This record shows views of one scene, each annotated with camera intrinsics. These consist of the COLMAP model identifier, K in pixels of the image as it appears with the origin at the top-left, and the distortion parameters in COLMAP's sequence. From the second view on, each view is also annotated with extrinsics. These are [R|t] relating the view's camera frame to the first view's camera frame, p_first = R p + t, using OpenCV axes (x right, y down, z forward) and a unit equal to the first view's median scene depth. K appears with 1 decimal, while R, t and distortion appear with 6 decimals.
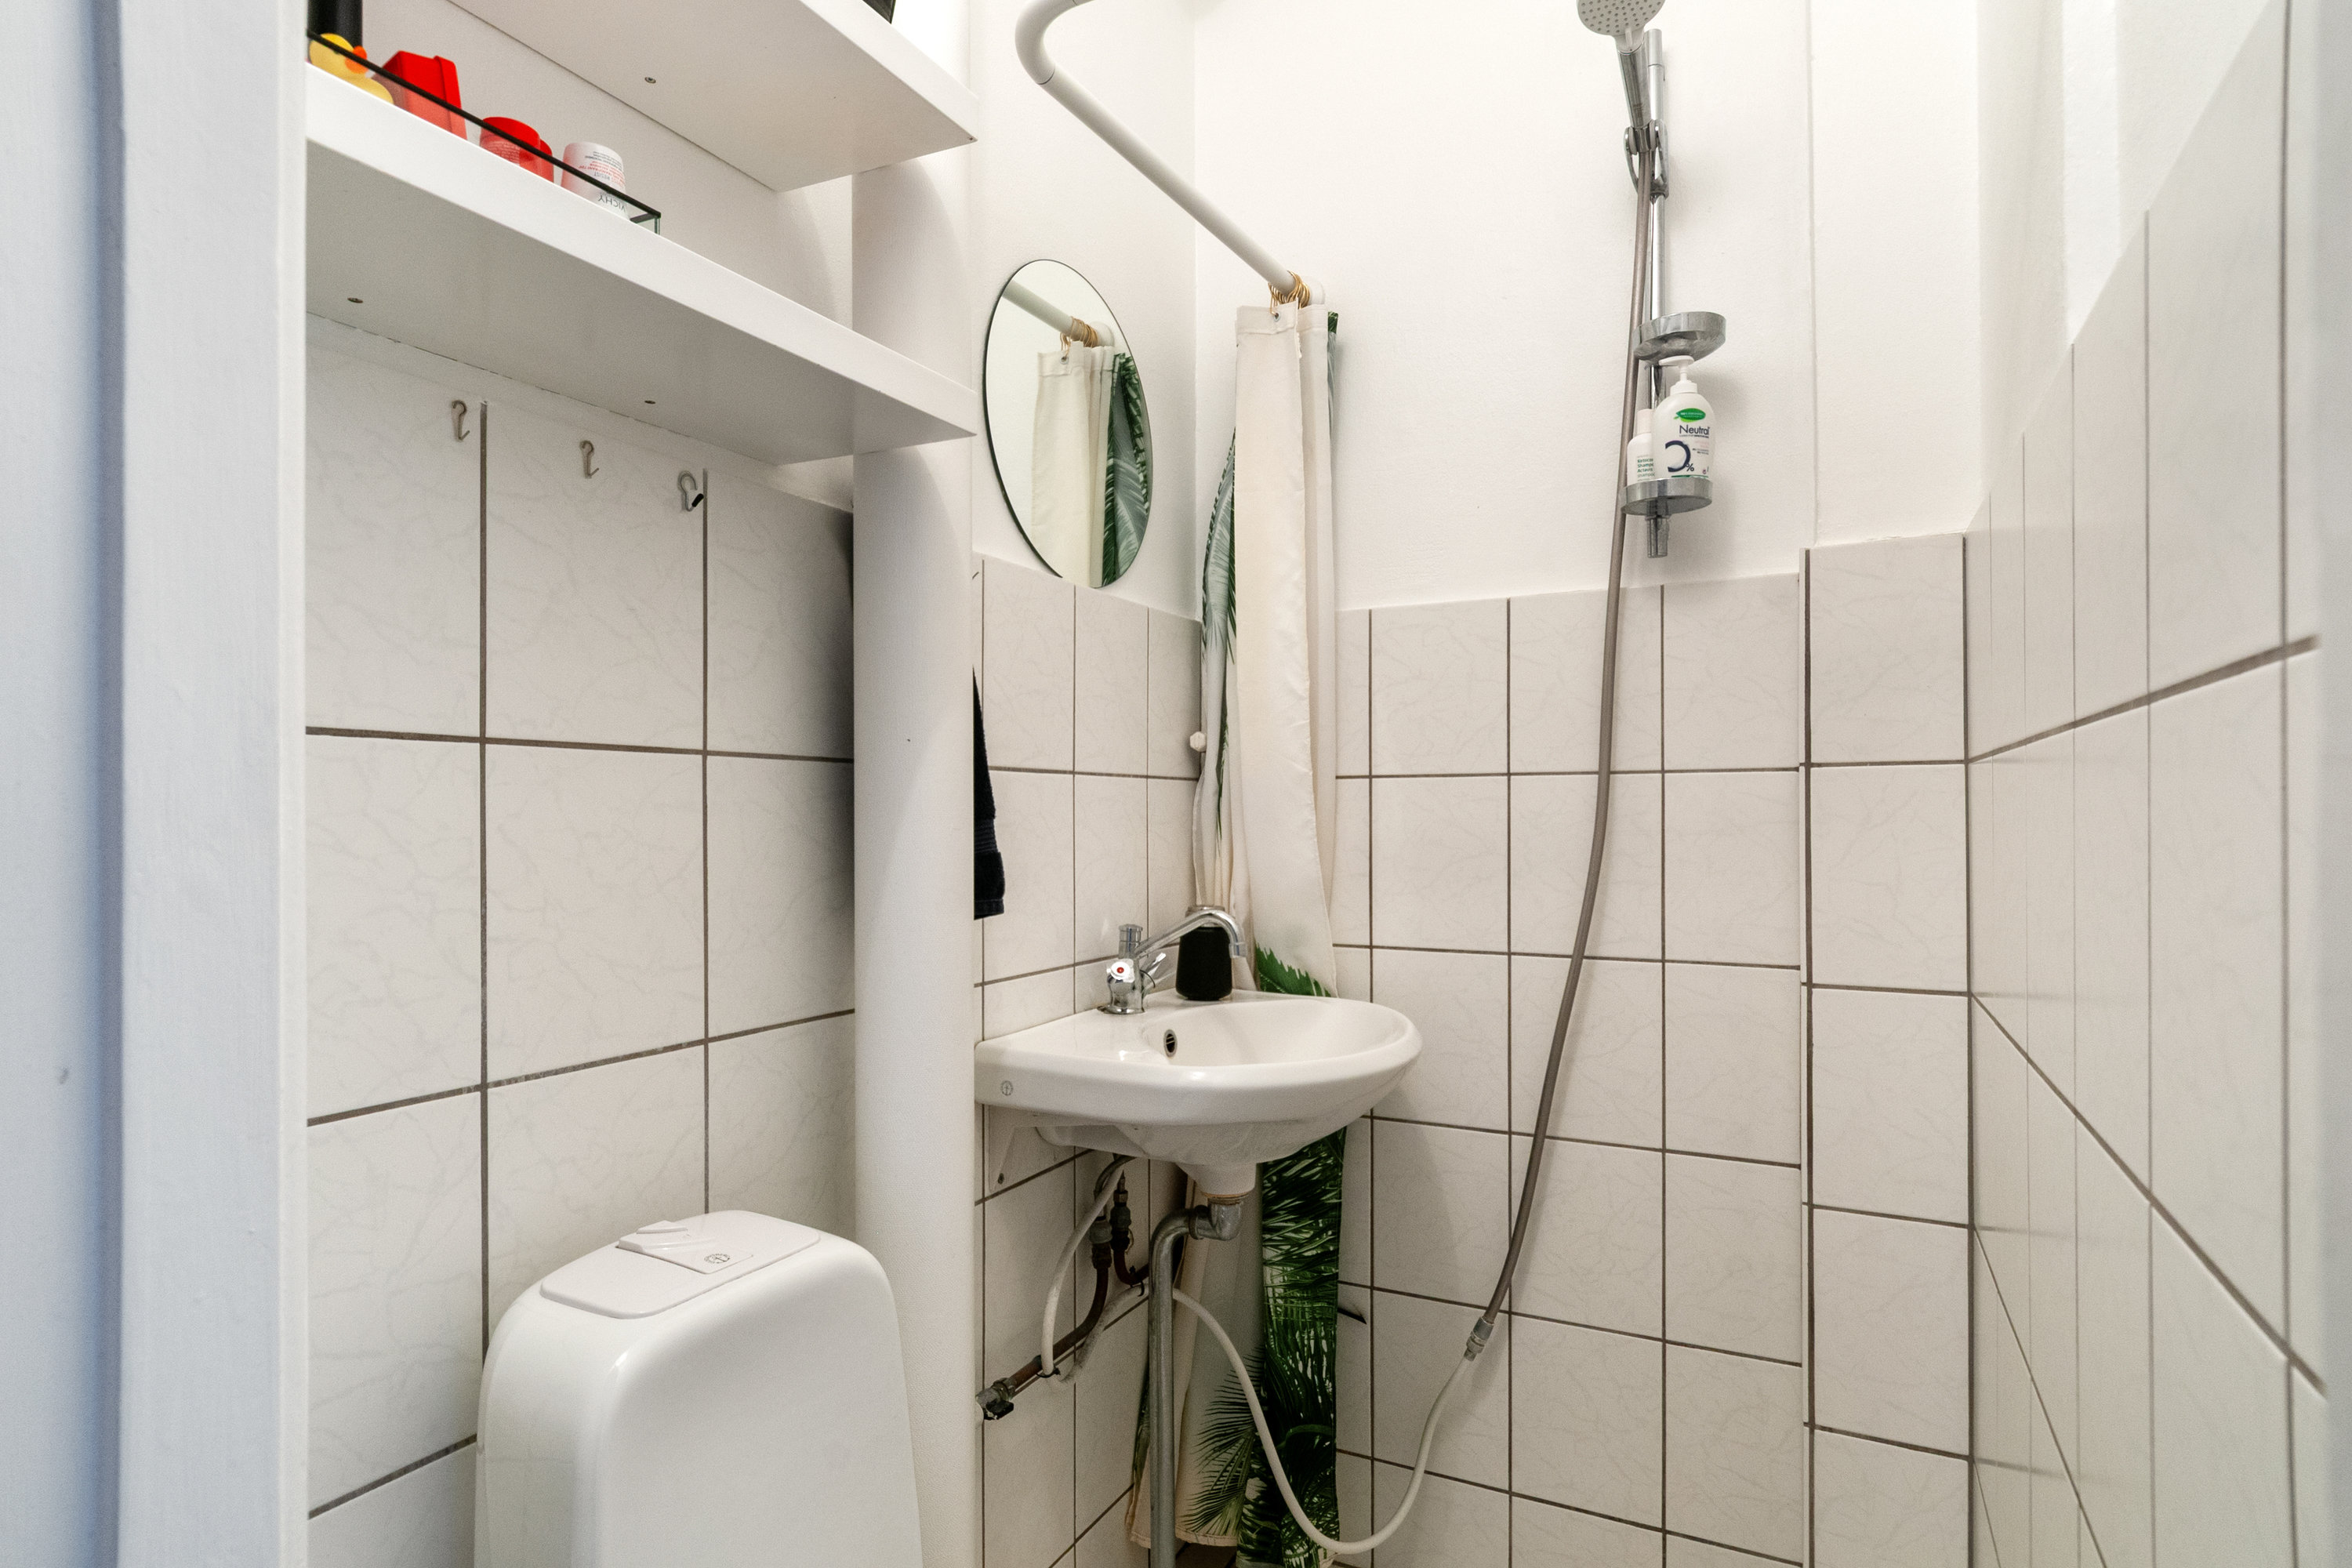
lens RADIAL K [[1230.8, 0, 1183.2], [0, 1230.8, 812.6], [0, 0, 1]] dist [0.015228, -0.021714]
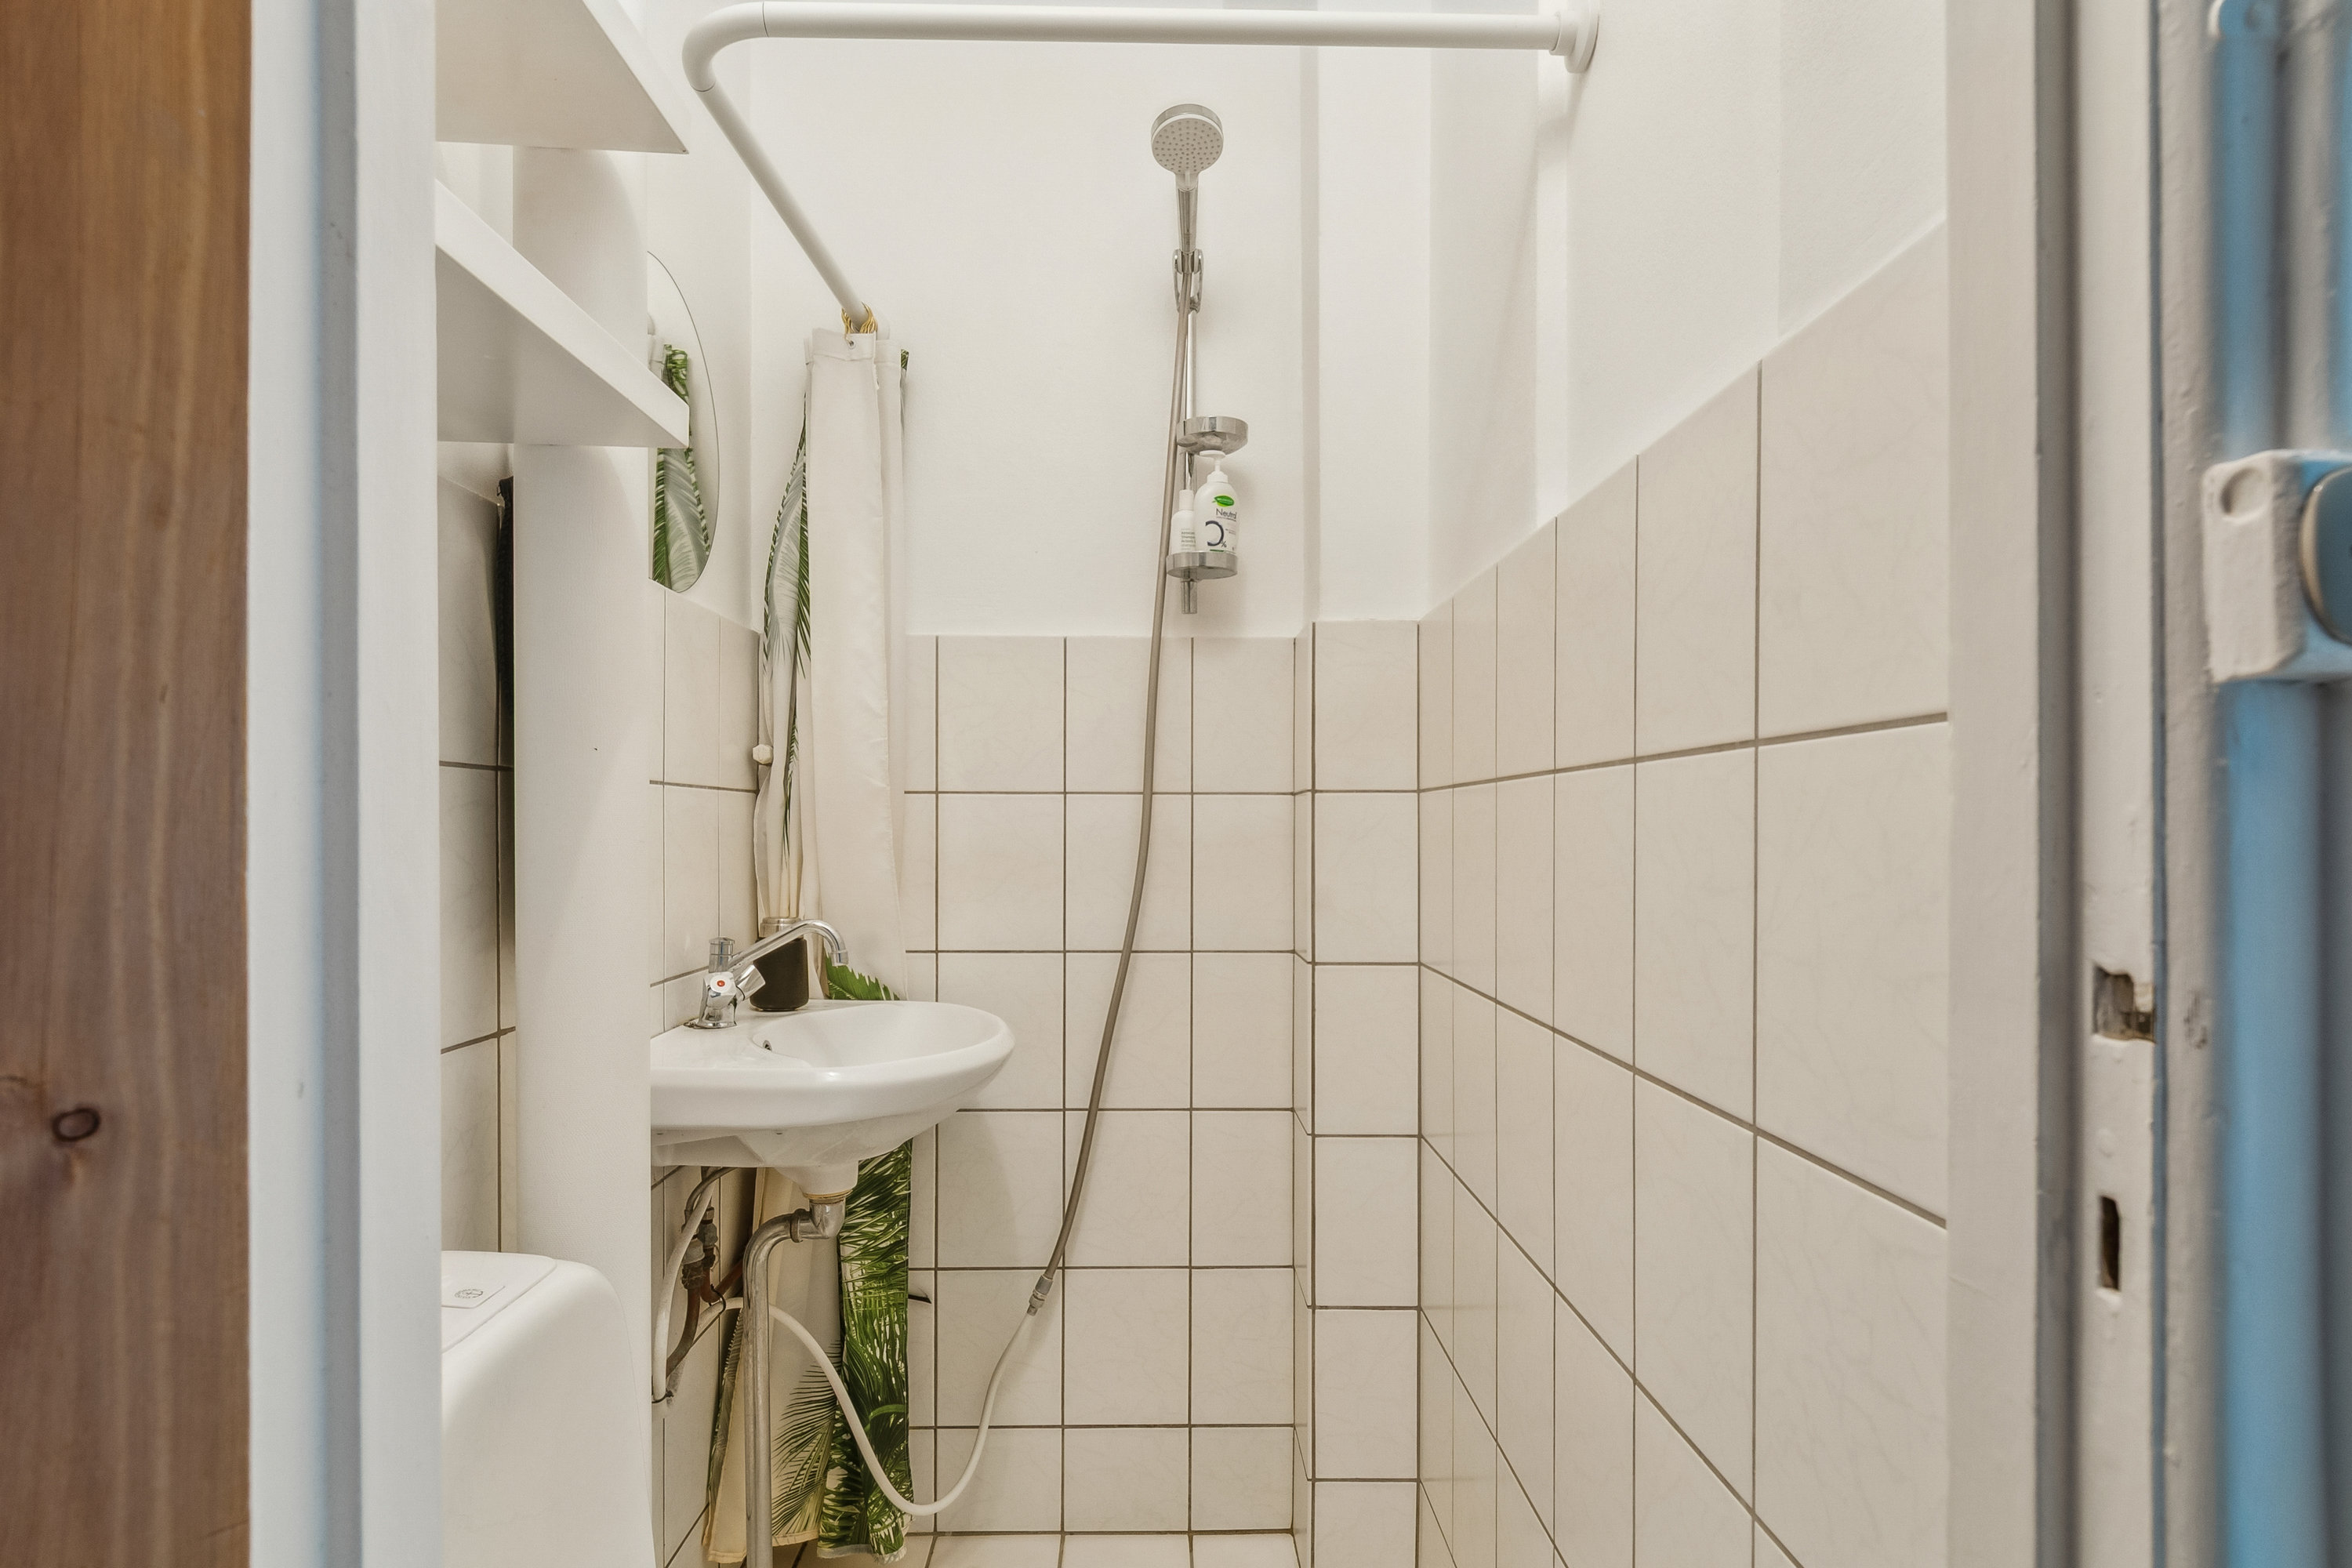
lens RADIAL K [[1243.1, 0, 1187.3], [0, 1243.1, 834.7], [0, 0, 1]] dist [0.010057, -0.015955]
pose [[0.876431, 0.003011, 0.481518, -0.184435], [-0.006670, 0.999960, 0.005887, -0.000299], [-0.481482, -0.008371, 0.876416, -0.052373]]
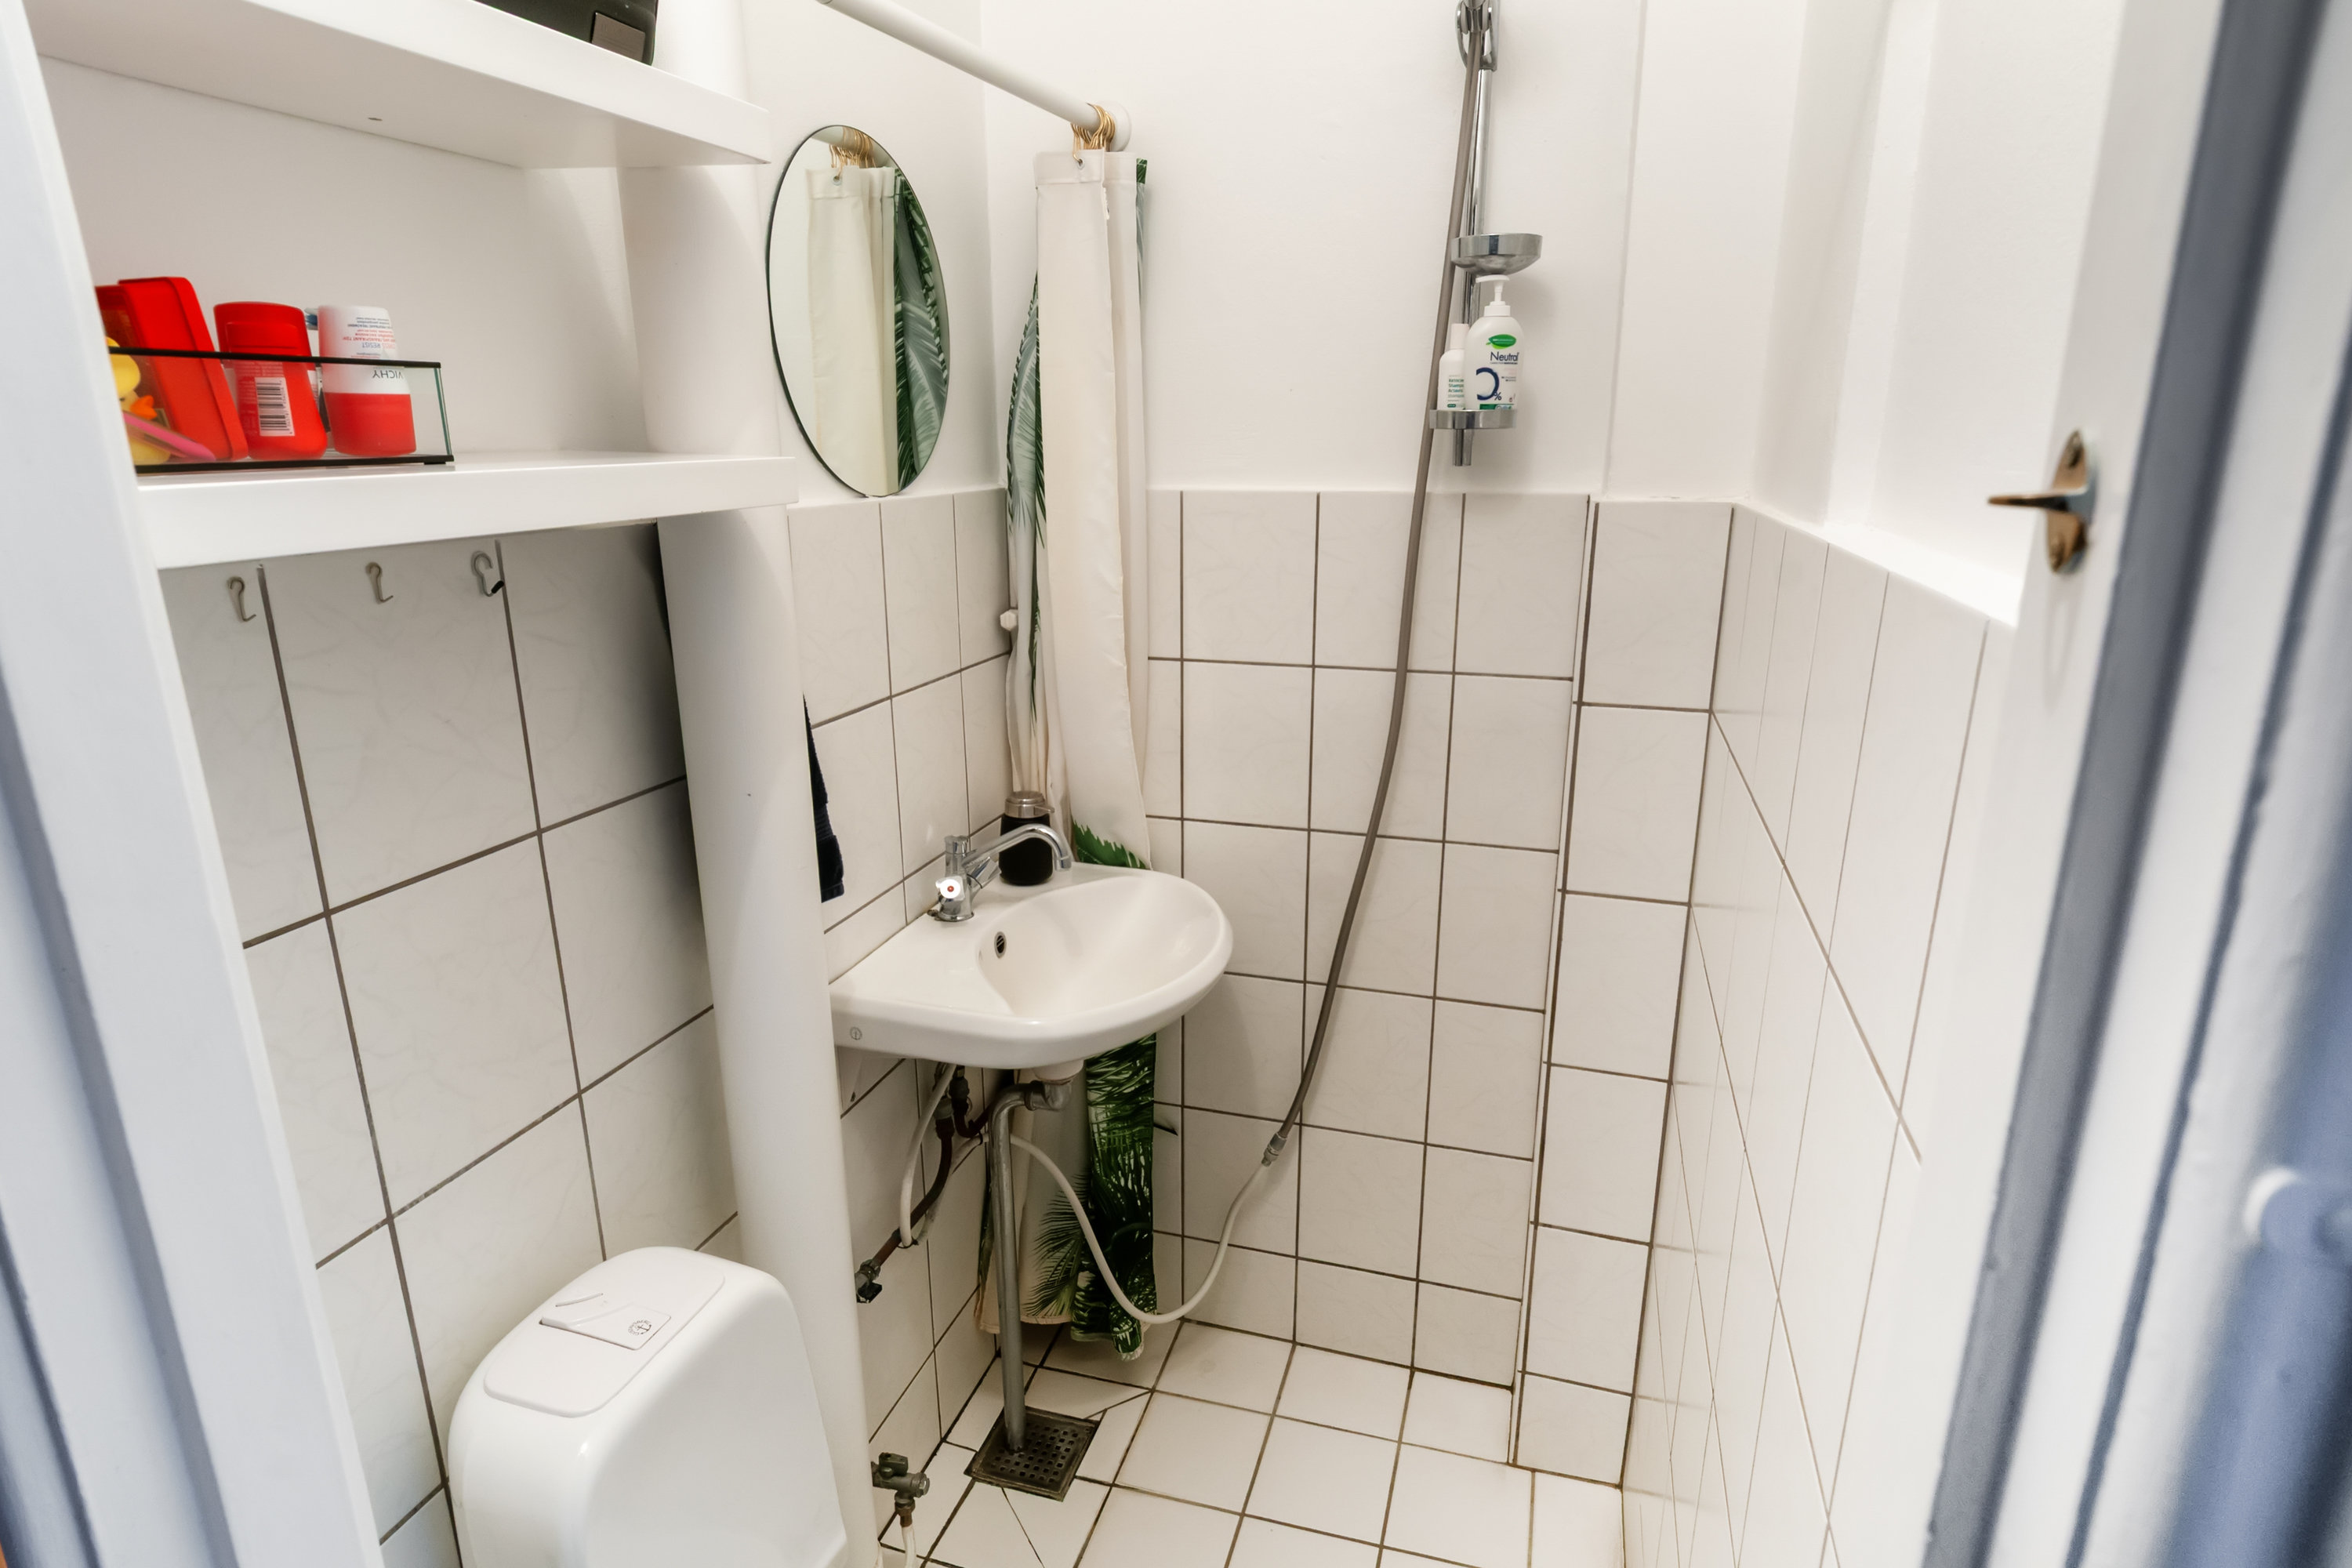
lens RADIAL K [[1273.4, 0, 1184.3], [0, 1273.4, 793.6], [0, 0, 1]] dist [0.011219, -0.017323]
pose [[0.984234, -0.048298, 0.170151, -0.032277], [-0.001369, 0.959886, 0.280386, -0.228226], [-0.176868, -0.276198, 0.944686, -0.030286]]
